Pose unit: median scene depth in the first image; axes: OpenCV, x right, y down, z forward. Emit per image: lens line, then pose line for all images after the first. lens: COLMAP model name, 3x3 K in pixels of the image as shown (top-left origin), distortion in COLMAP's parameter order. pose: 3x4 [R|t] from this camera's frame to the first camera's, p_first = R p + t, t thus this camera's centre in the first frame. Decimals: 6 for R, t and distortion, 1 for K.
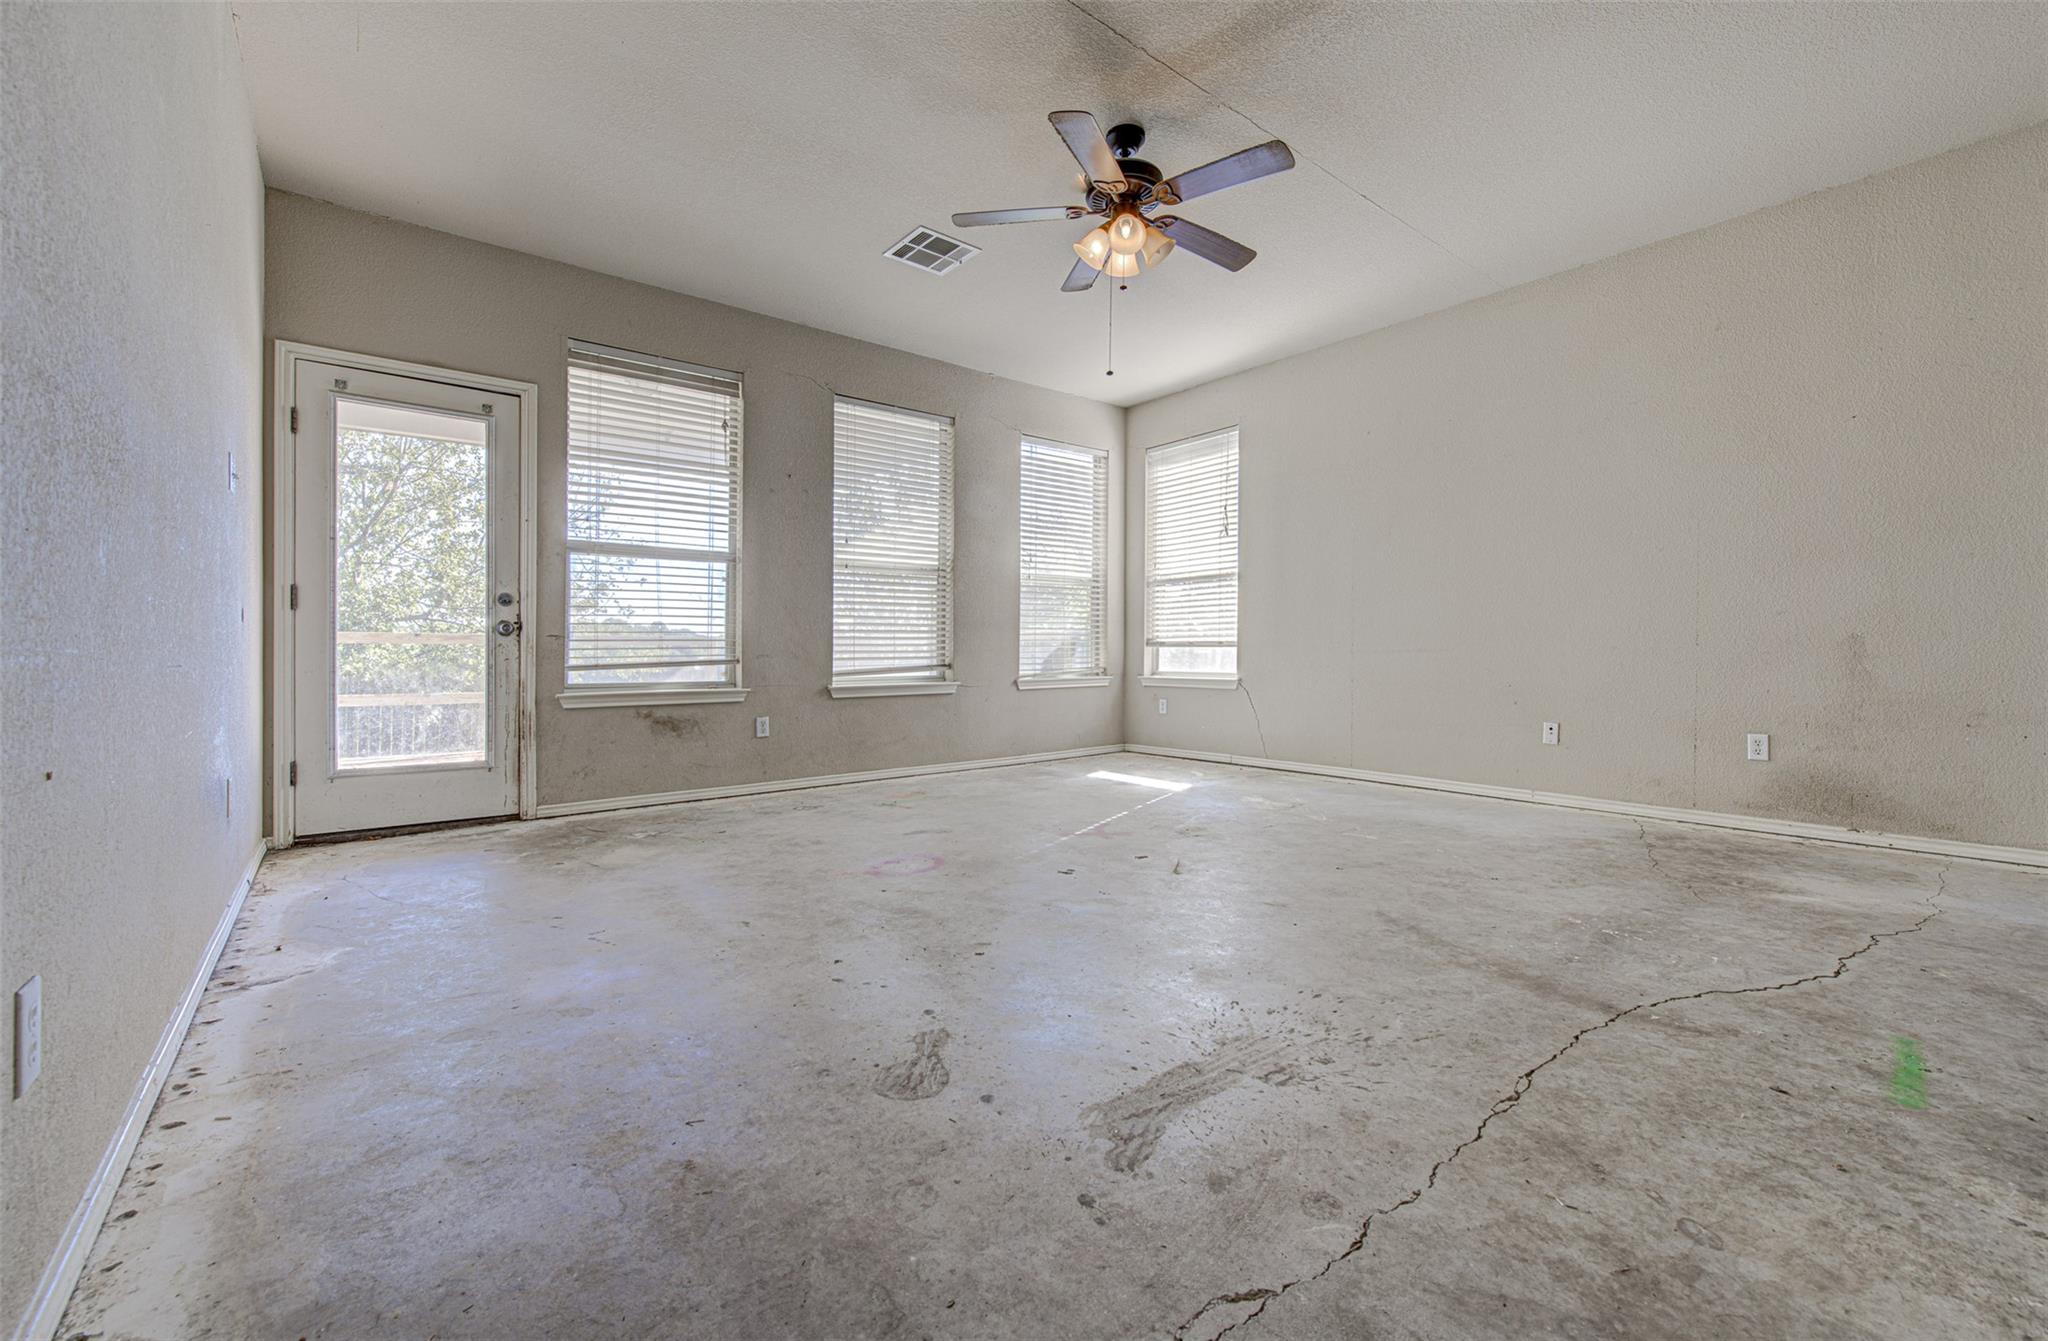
lens RADIAL K [[827.0, 0, 1020.4], [0, 827.0, 662.6], [0, 0, 1]] dist [0.020026, -0.000061]
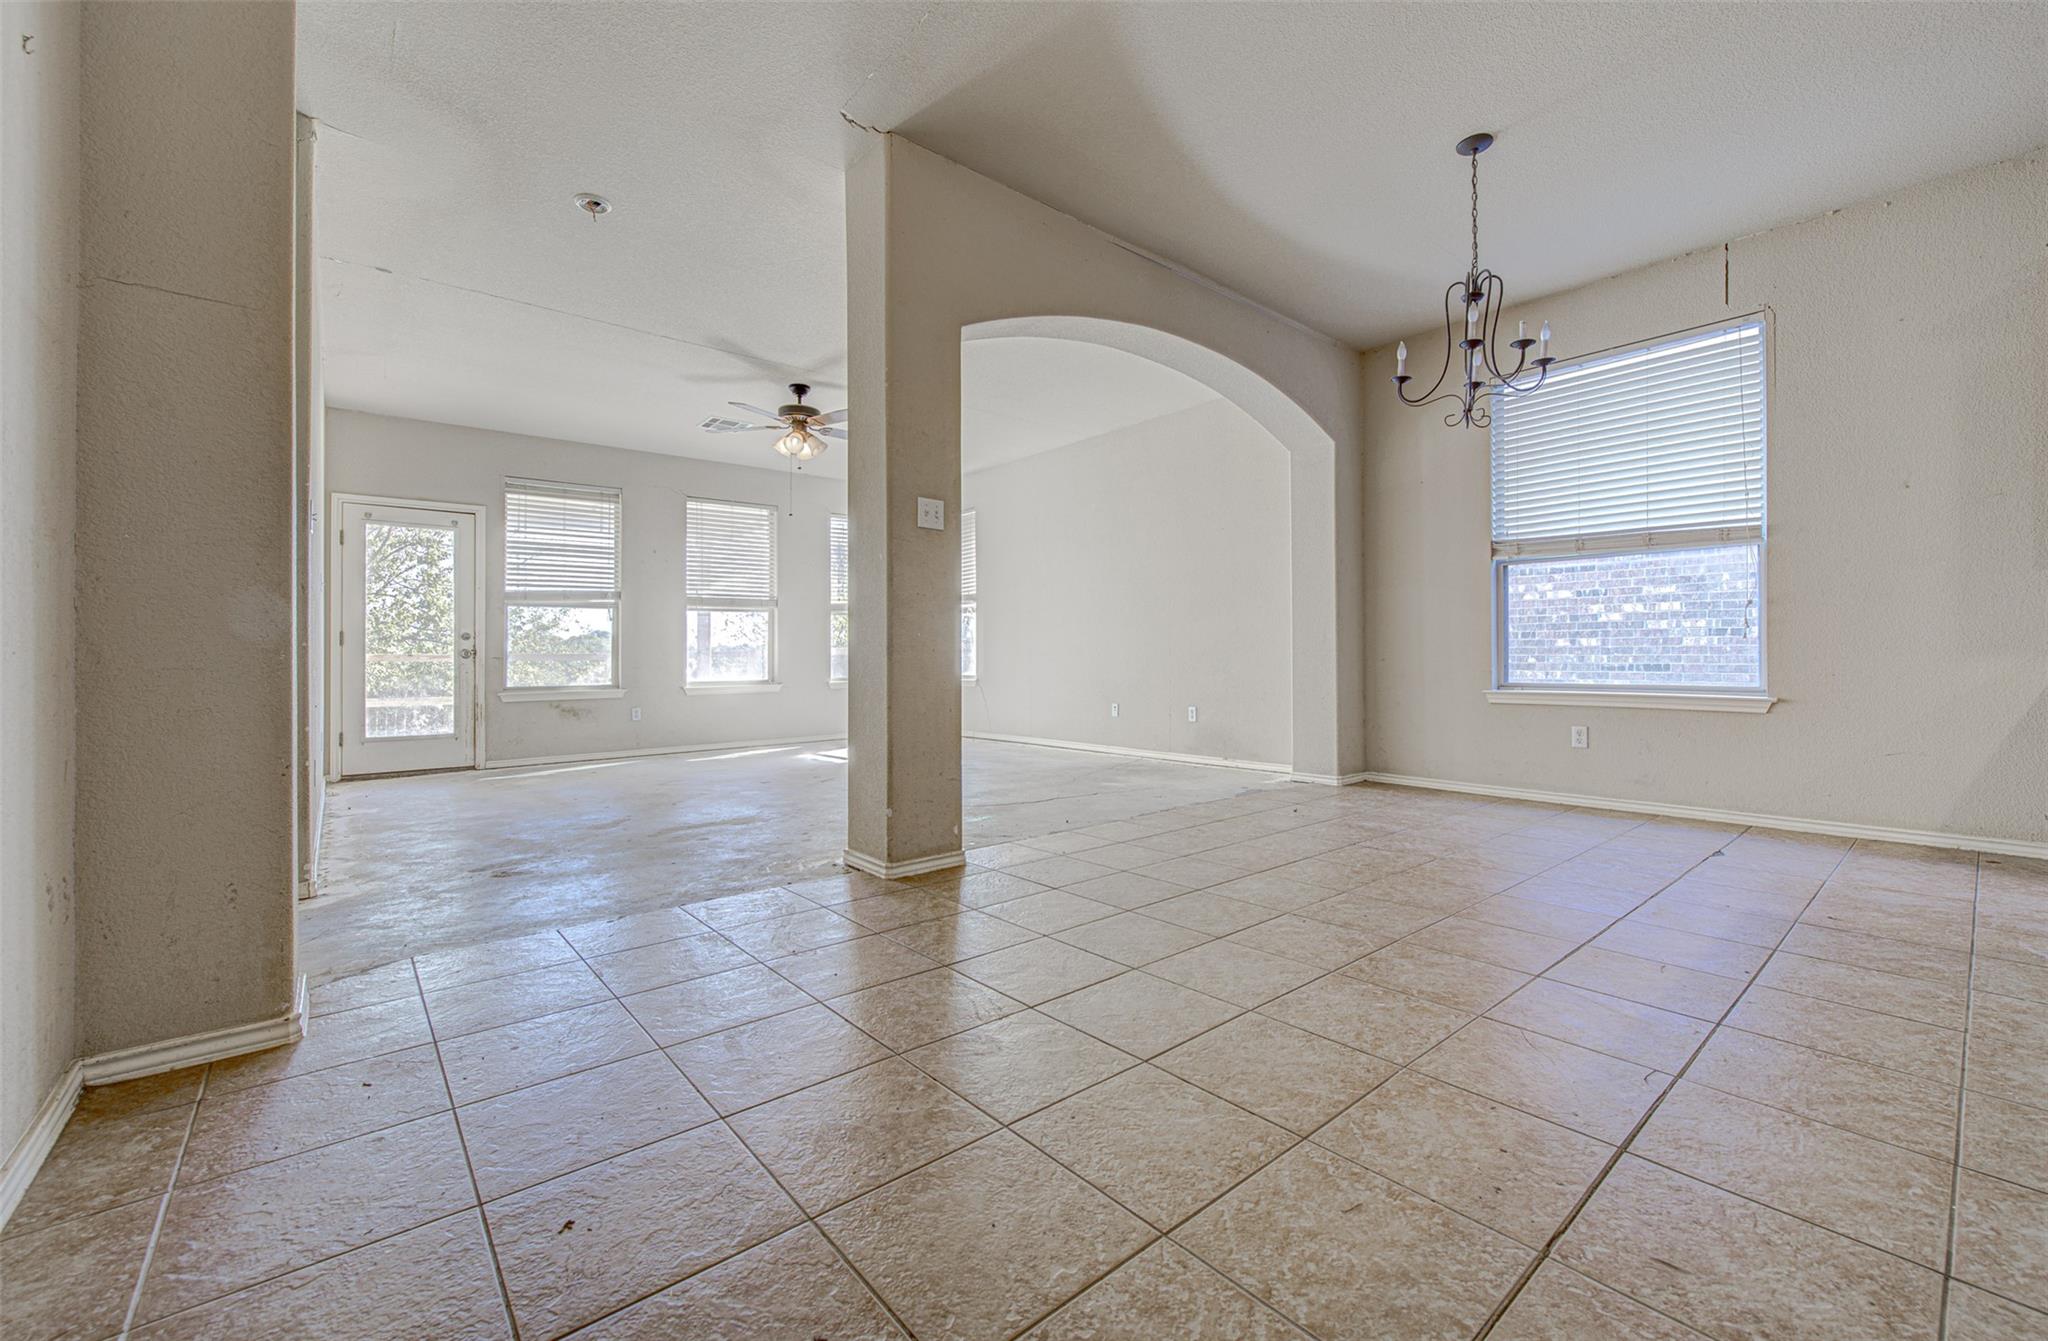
lens RADIAL K [[827.0, 0, 1028.5], [0, 827.0, 660.9], [0, 0, 1]] dist [0.020026, -0.000061]
pose [[0.999822, -0.009651, 0.016232, 0.469871], [0.009811, 0.999904, -0.009769, 0.000190], [-0.016136, 0.009926, 0.999821, -0.672349]]
